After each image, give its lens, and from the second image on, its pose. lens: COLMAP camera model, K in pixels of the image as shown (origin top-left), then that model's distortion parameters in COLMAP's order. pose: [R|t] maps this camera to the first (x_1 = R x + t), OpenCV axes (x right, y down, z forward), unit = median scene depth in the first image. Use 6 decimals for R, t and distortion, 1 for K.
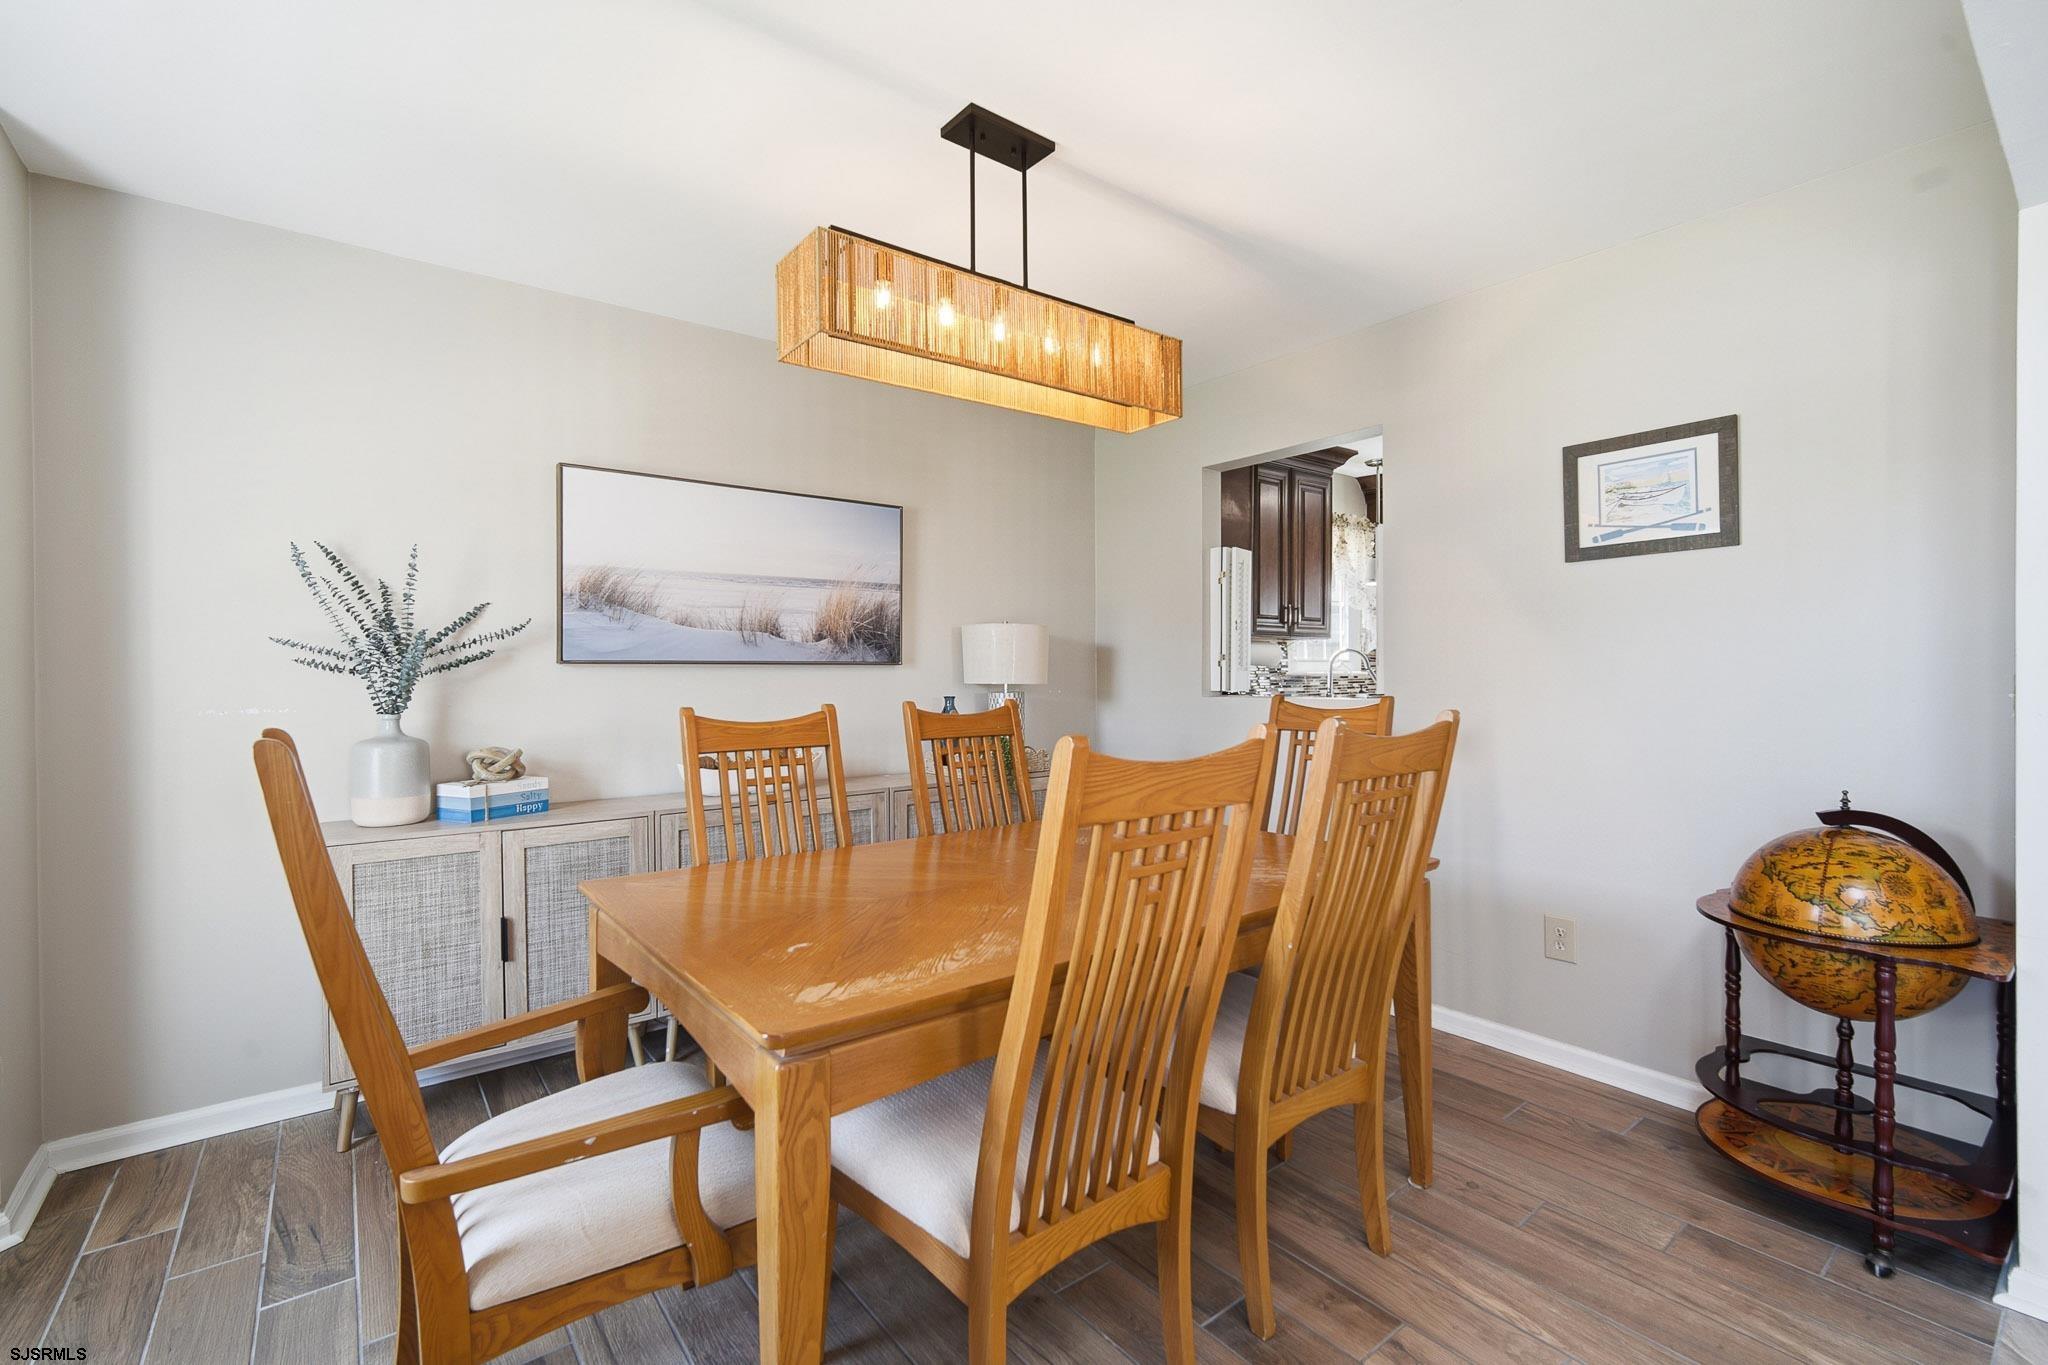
lens RADIAL K [[902.8, 0, 1027.3], [0, 902.8, 674.0], [0, 0, 1]] dist [-0.002894, -0.000146]
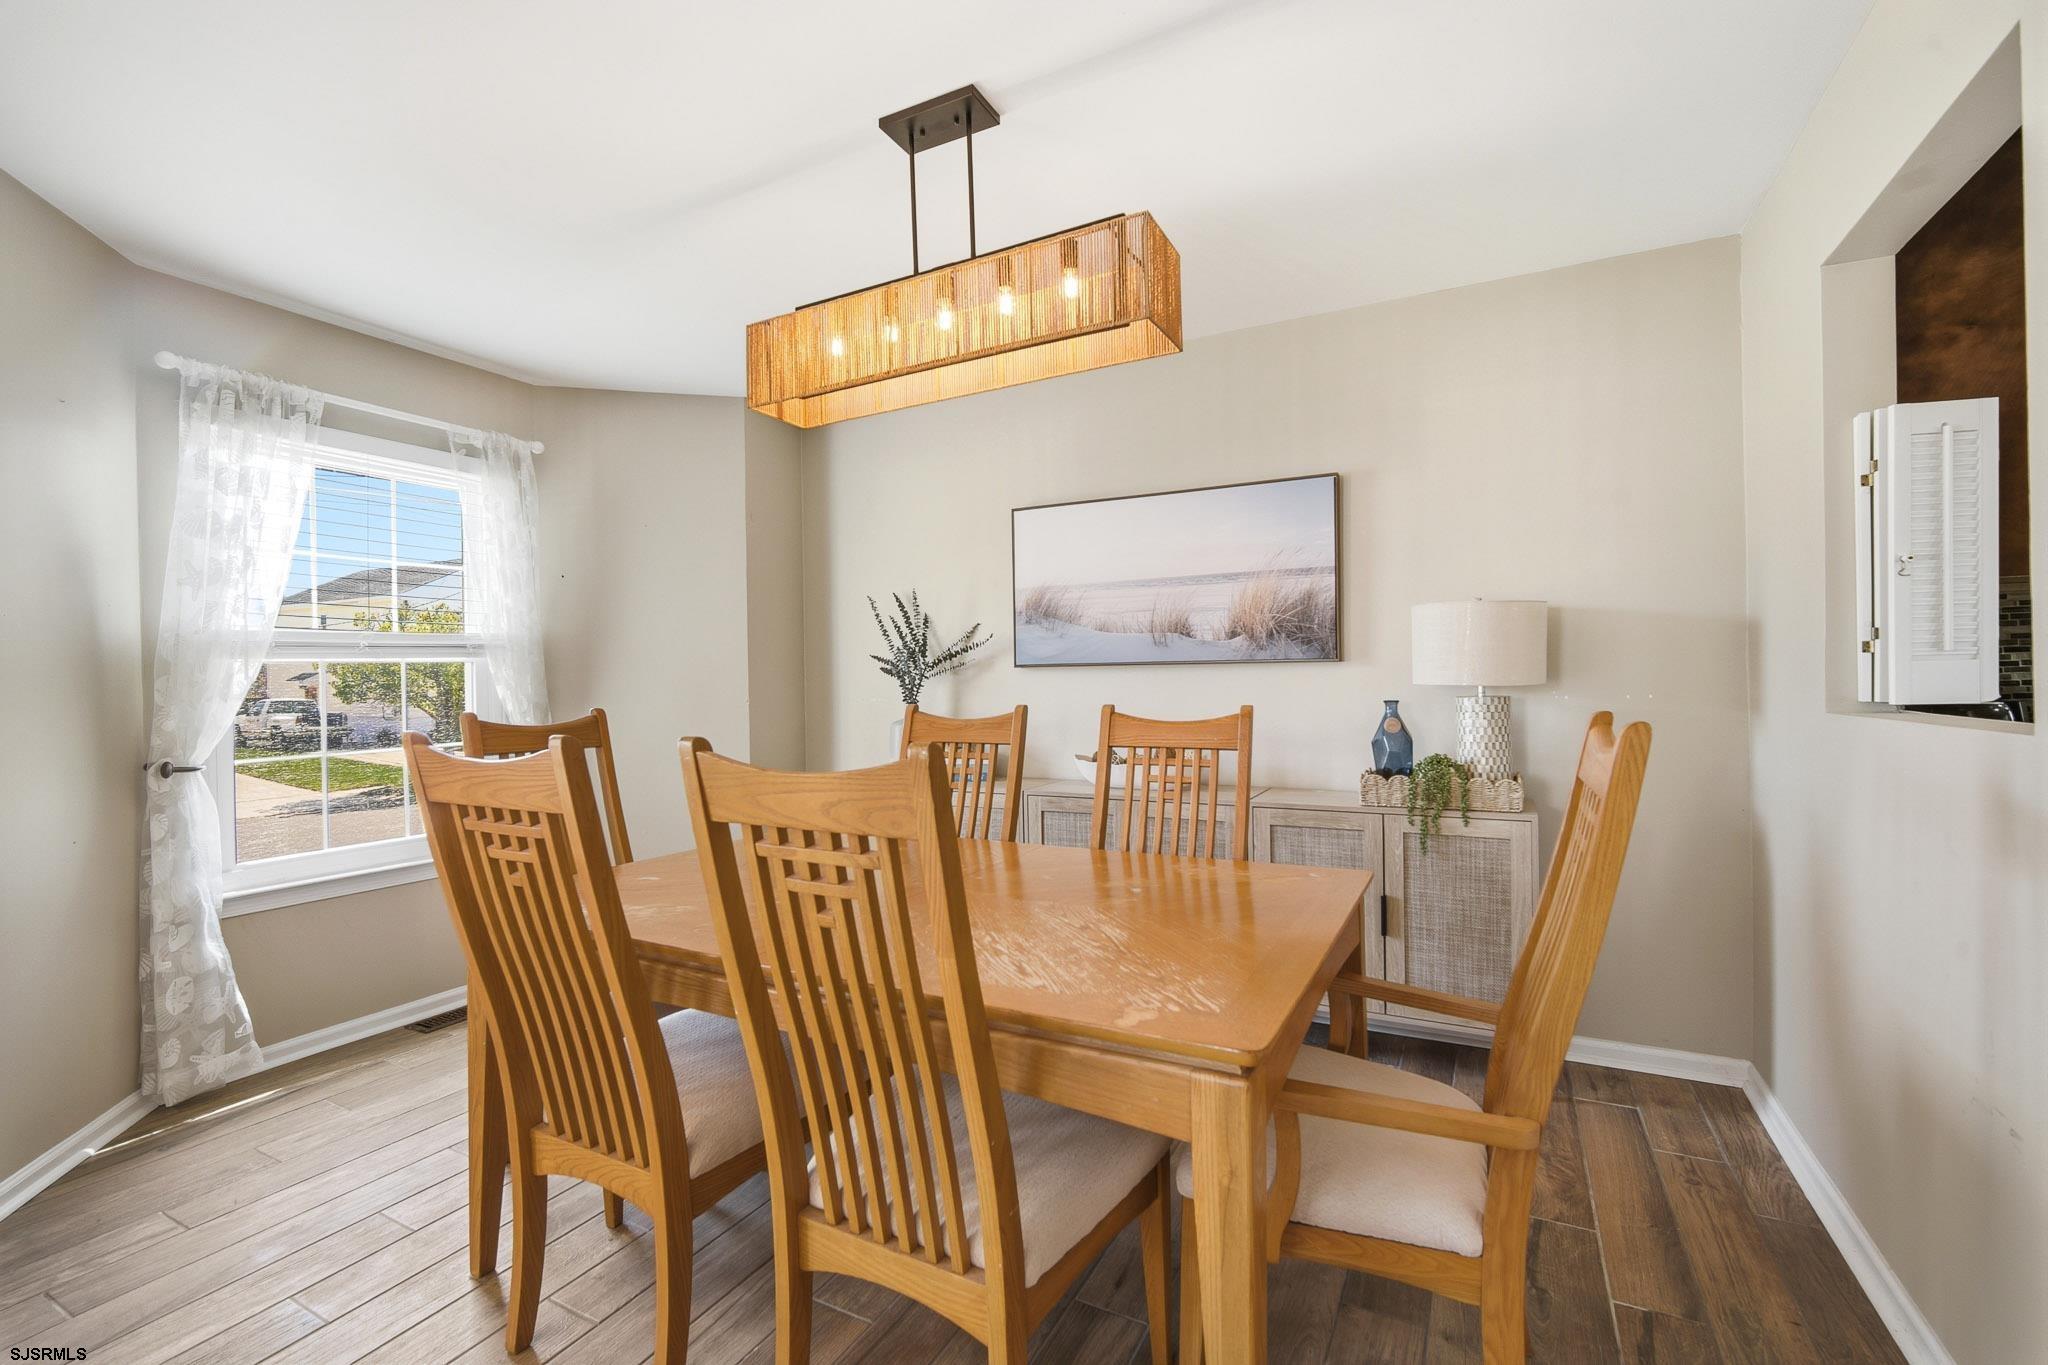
lens RADIAL K [[884.8, 0, 1024.0], [0, 884.8, 682.5], [0, 0, 1]] dist [-0.021670, 0.000033]
pose [[0.414242, 0.005532, -0.910150, 0.544423], [0.012775, 0.999848, 0.011892, -0.004488], [0.910077, -0.016553, 0.414108, 0.436521]]
